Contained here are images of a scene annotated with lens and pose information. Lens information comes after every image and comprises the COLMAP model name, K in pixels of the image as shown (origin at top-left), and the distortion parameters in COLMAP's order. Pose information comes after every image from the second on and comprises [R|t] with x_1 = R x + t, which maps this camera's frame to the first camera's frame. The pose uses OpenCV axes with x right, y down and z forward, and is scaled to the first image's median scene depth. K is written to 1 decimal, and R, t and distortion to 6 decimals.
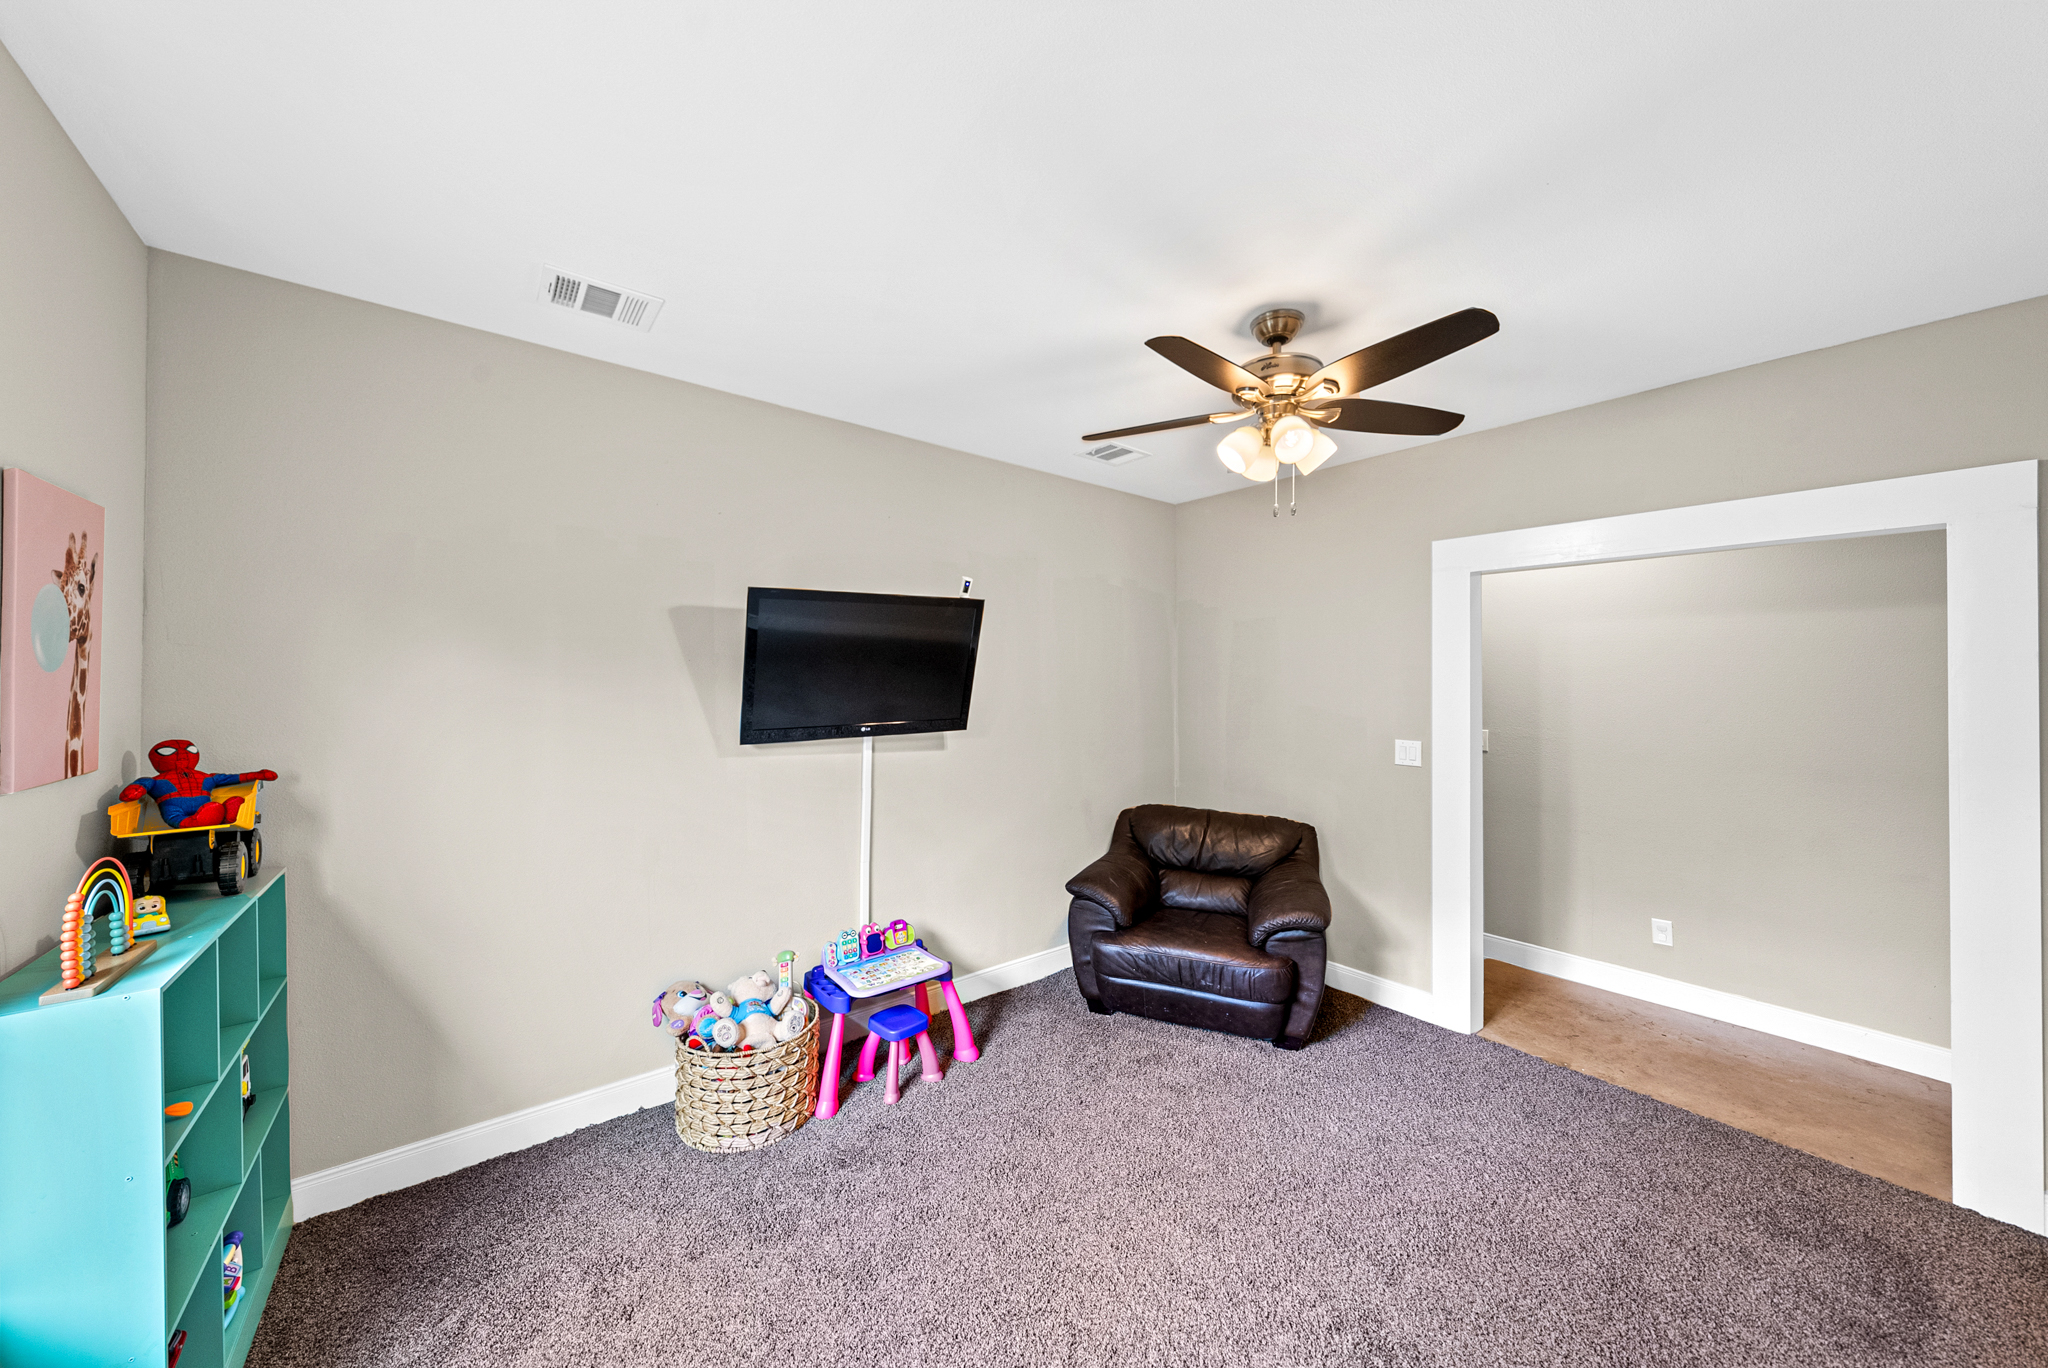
lens RADIAL K [[710.0, 0, 1025.5], [0, 710.0, 687.9], [0, 0, 1]] dist [-0.003099, -0.000076]
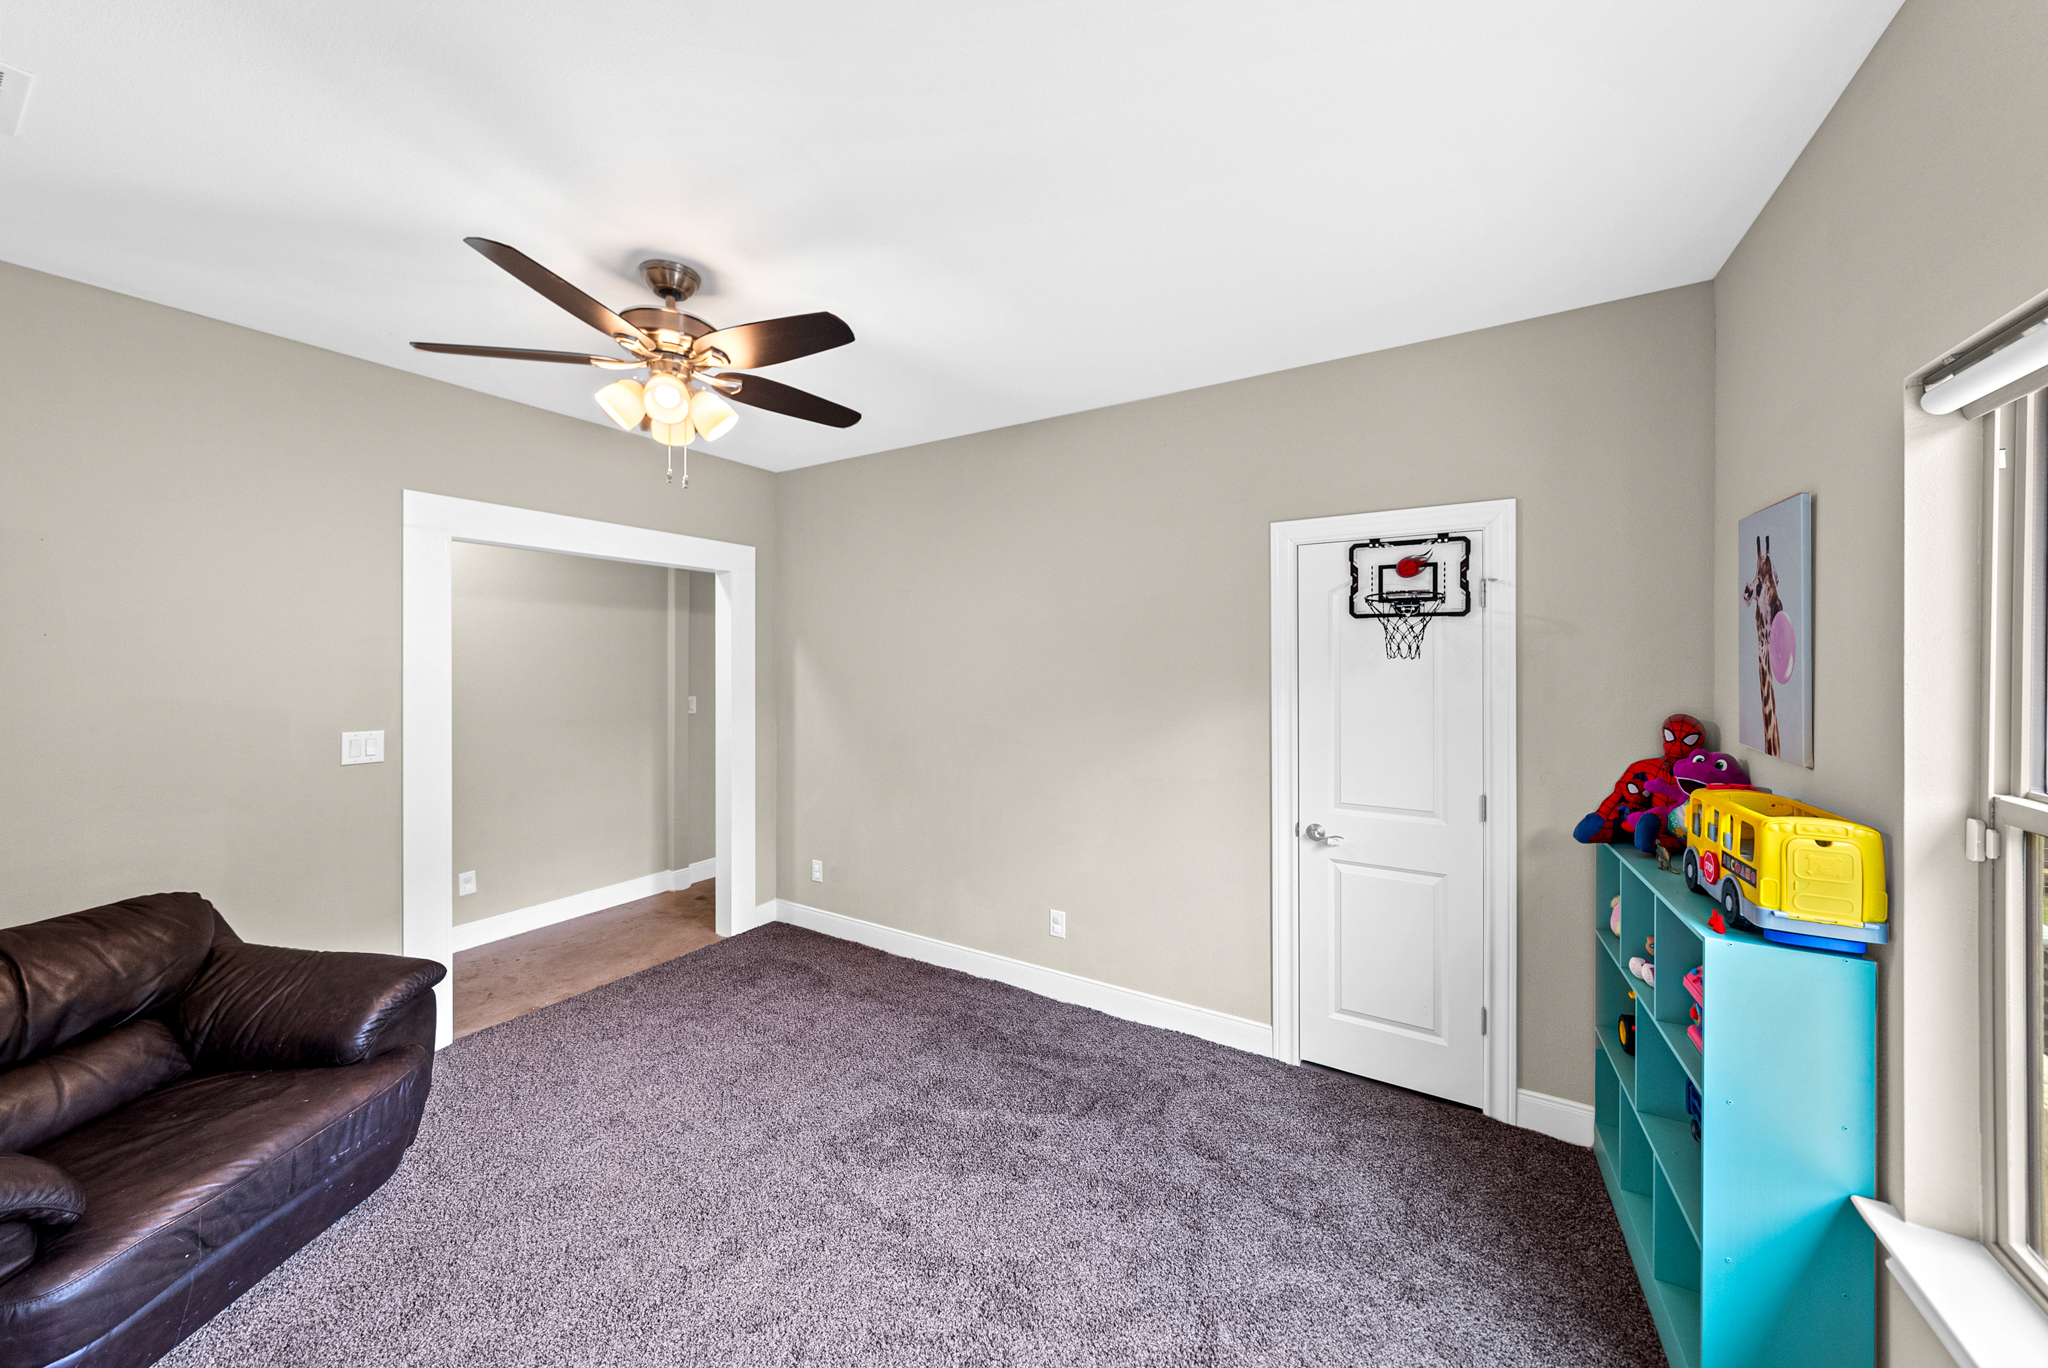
lens RADIAL K [[710.0, 0, 1026.7], [0, 710.0, 664.1], [0, 0, 1]] dist [-0.003099, -0.000076]
pose [[-0.359785, -0.009090, 0.932991, -0.575209], [0.004694, 0.999922, 0.011552, -0.007792], [-0.933023, 0.008536, -0.359715, 0.751990]]
